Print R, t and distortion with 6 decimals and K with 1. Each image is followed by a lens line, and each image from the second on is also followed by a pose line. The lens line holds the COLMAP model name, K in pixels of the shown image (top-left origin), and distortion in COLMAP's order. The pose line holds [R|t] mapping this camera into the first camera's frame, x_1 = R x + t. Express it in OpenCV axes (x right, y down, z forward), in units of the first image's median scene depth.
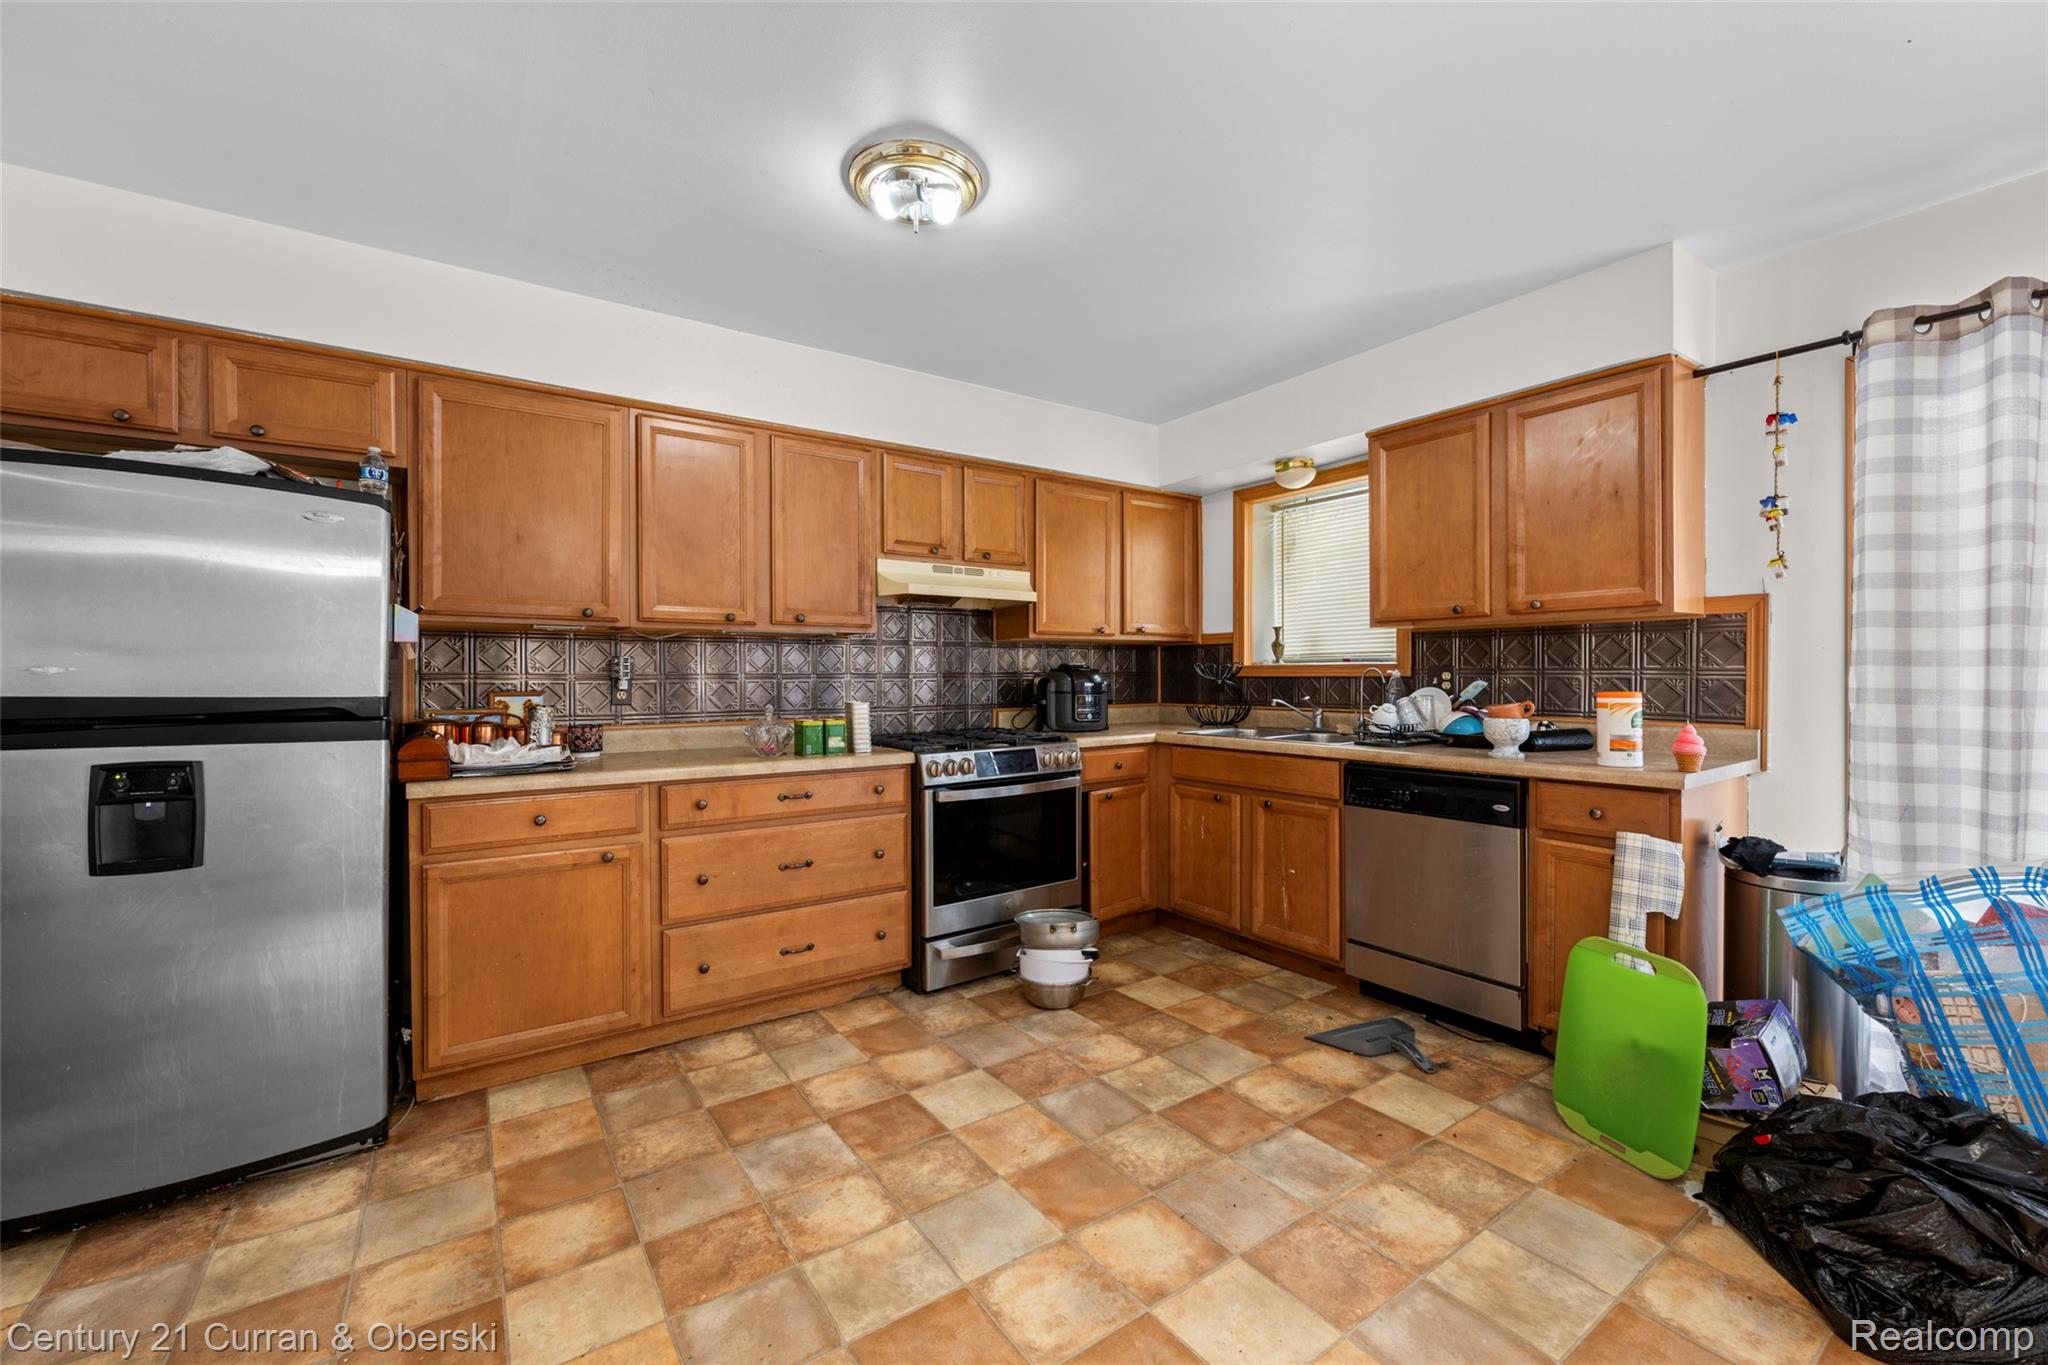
lens RADIAL K [[821.4, 0, 1024.0], [0, 821.4, 682.5], [0, 0, 1]] dist [-0.001180, -0.000238]
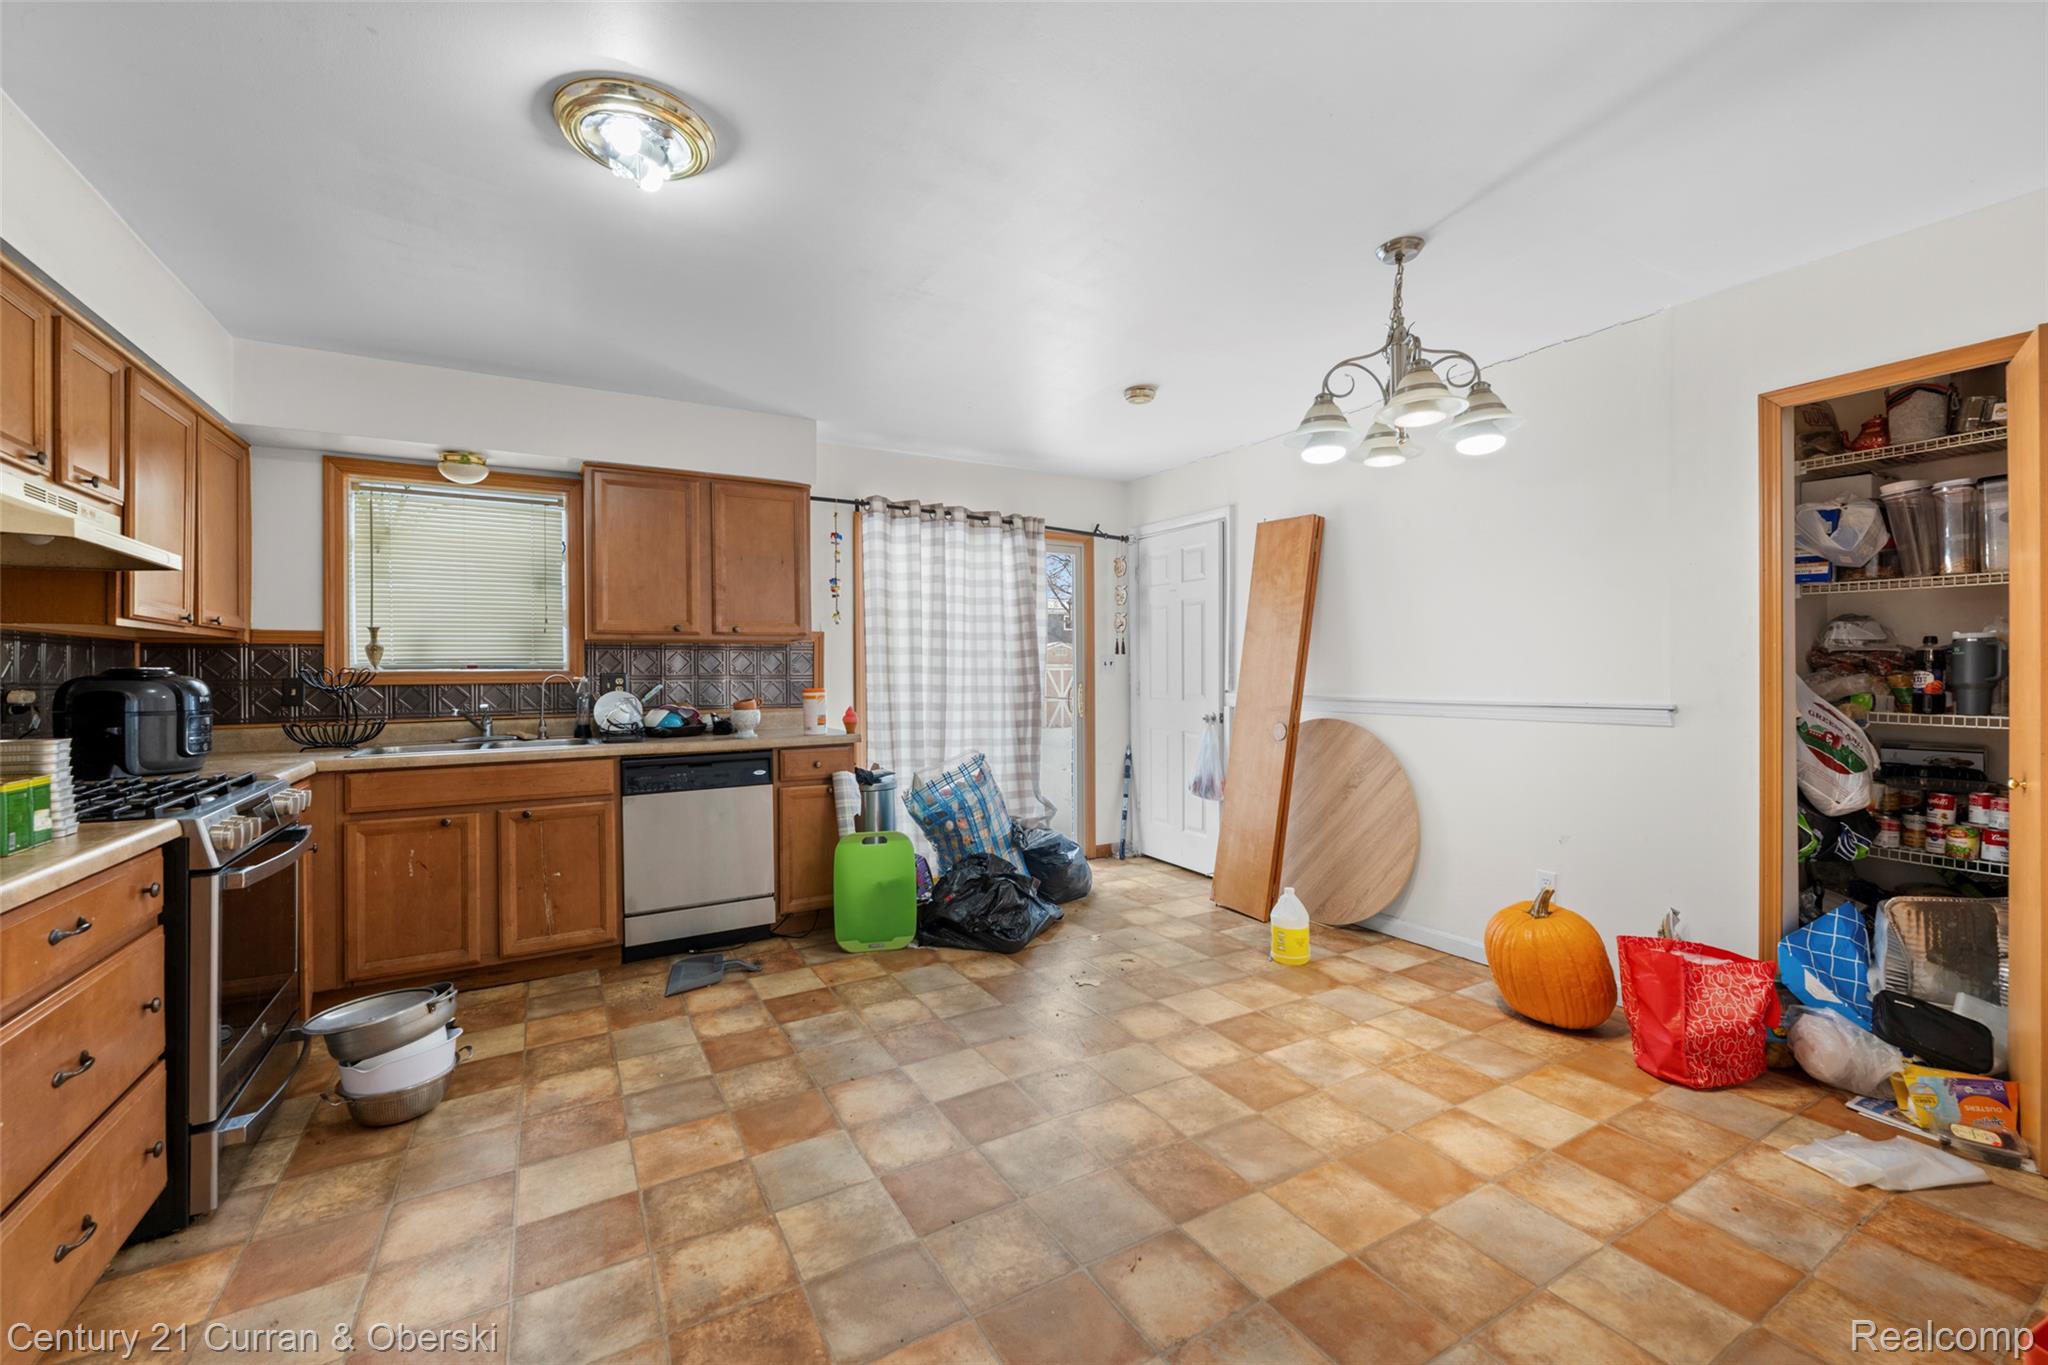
lens RADIAL K [[821.4, 0, 1024.0], [0, 821.4, 682.5], [0, 0, 1]] dist [-0.001180, -0.000238]
pose [[0.083603, -0.008043, 0.996467, -0.716472], [0.019311, 0.999793, 0.006449, -0.003149], [-0.996312, 0.018704, 0.083741, 0.378291]]
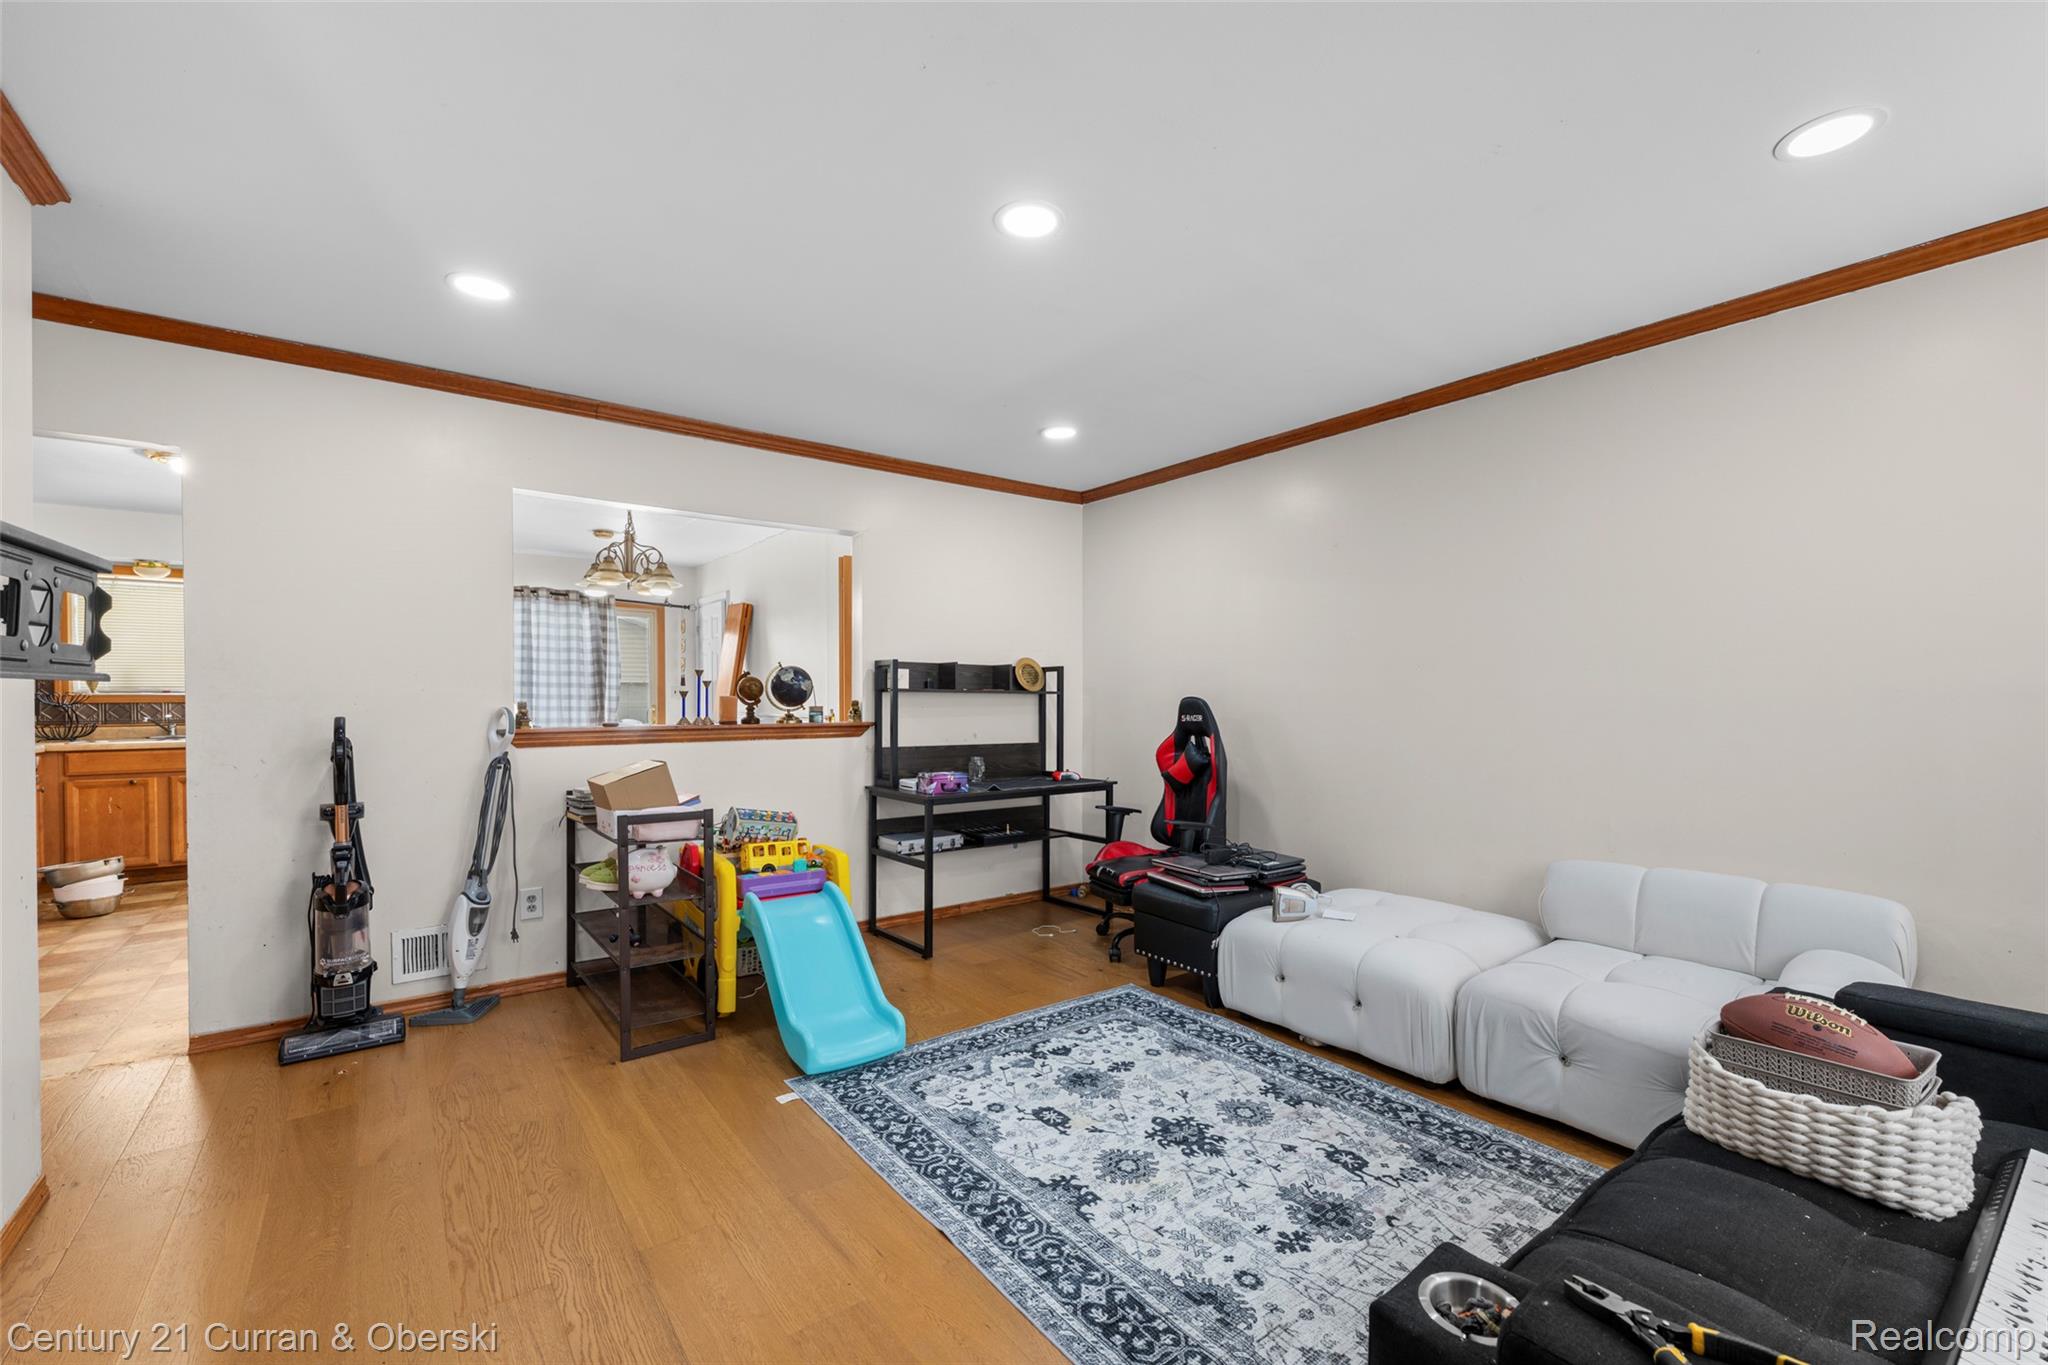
lens RADIAL K [[837.6, 0, 1026.7], [0, 837.6, 715.9], [0, 0, 1]] dist [0.001056, 0.000109]
pose [[-0.042959, -0.018530, 0.998905, -1.695979], [0.013112, 0.999731, 0.019109, 0.011935], [-0.998991, 0.013919, -0.042705, -0.720236]]
